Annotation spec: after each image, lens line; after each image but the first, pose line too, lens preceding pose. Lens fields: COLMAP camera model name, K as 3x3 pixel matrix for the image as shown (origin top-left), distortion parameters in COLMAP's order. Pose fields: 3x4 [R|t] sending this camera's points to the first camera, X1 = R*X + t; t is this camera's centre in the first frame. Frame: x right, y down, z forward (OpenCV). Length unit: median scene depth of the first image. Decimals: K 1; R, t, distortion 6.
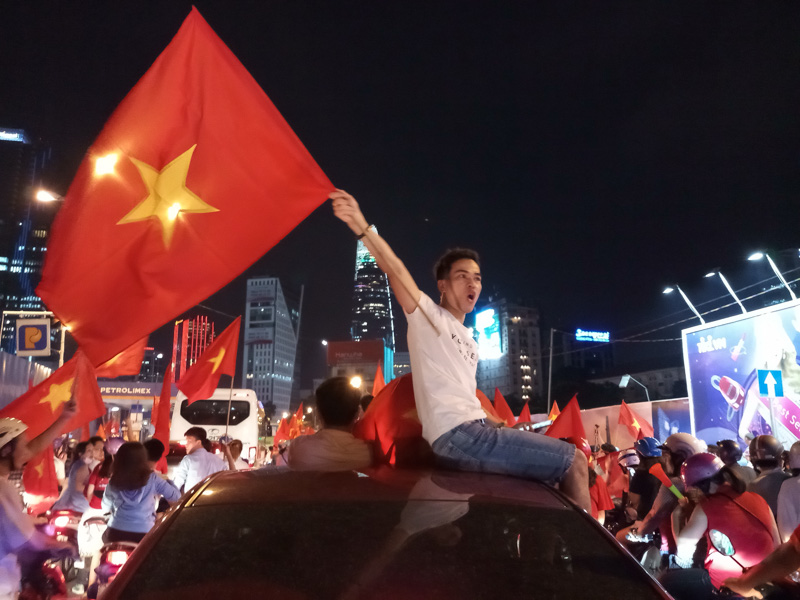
lens RADIAL K [[654.0, 0, 397.7], [0, 654.0, 284.9], [0, 0, 1]] dist [0.090935, -0.228117]
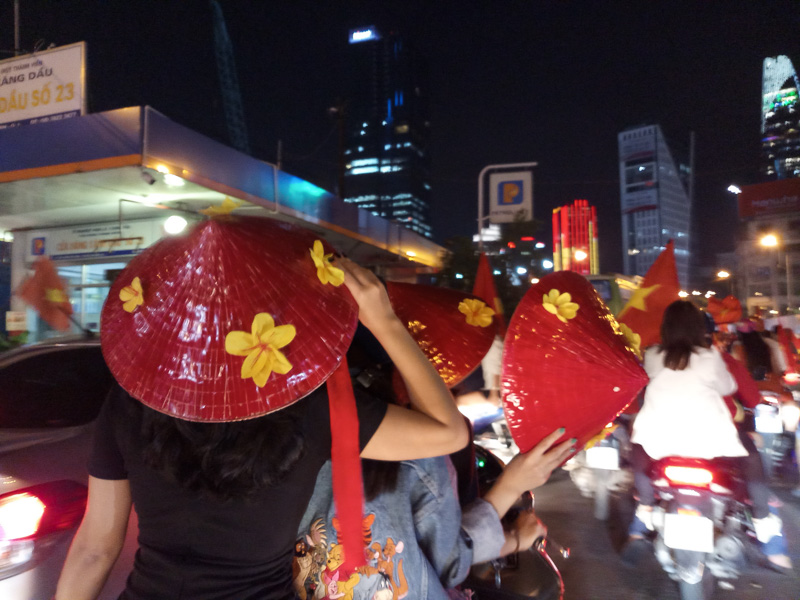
lens RADIAL K [[691.0, 0, 400.0], [0, 691.0, 300.0], [0, 0, 1]] dist [-0.006896, -0.003305]
pose [[0.847576, -0.045831, -0.528692, -0.018950], [0.142777, 0.979223, 0.144007, 0.031345], [0.511107, -0.197541, 0.836509, 0.120232]]
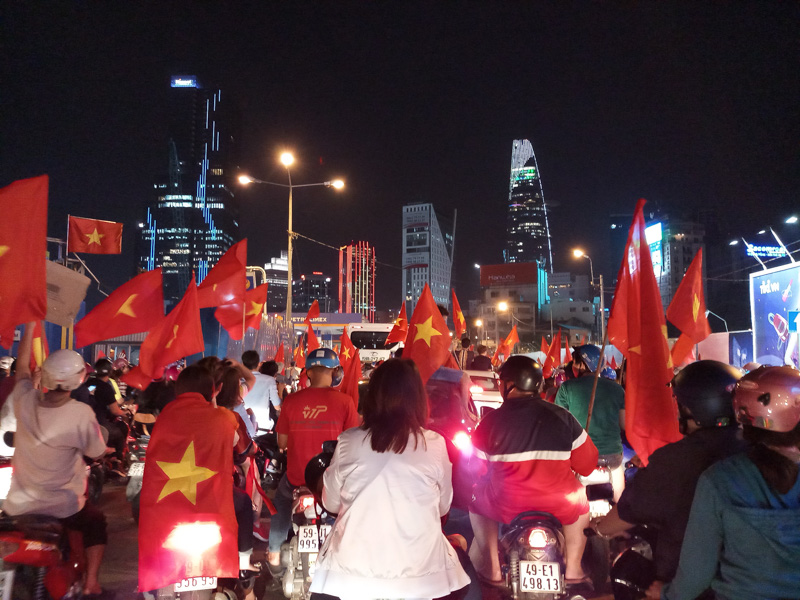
lens RADIAL K [[654.0, 0, 397.7], [0, 654.0, 284.9], [0, 0, 1]] dist [0.090935, -0.228117]
pose [[0.971673, -0.017921, -0.235647, 0.005757], [0.046254, 0.992258, 0.115263, -0.004860], [0.231757, -0.122897, 0.964979, -0.018280]]
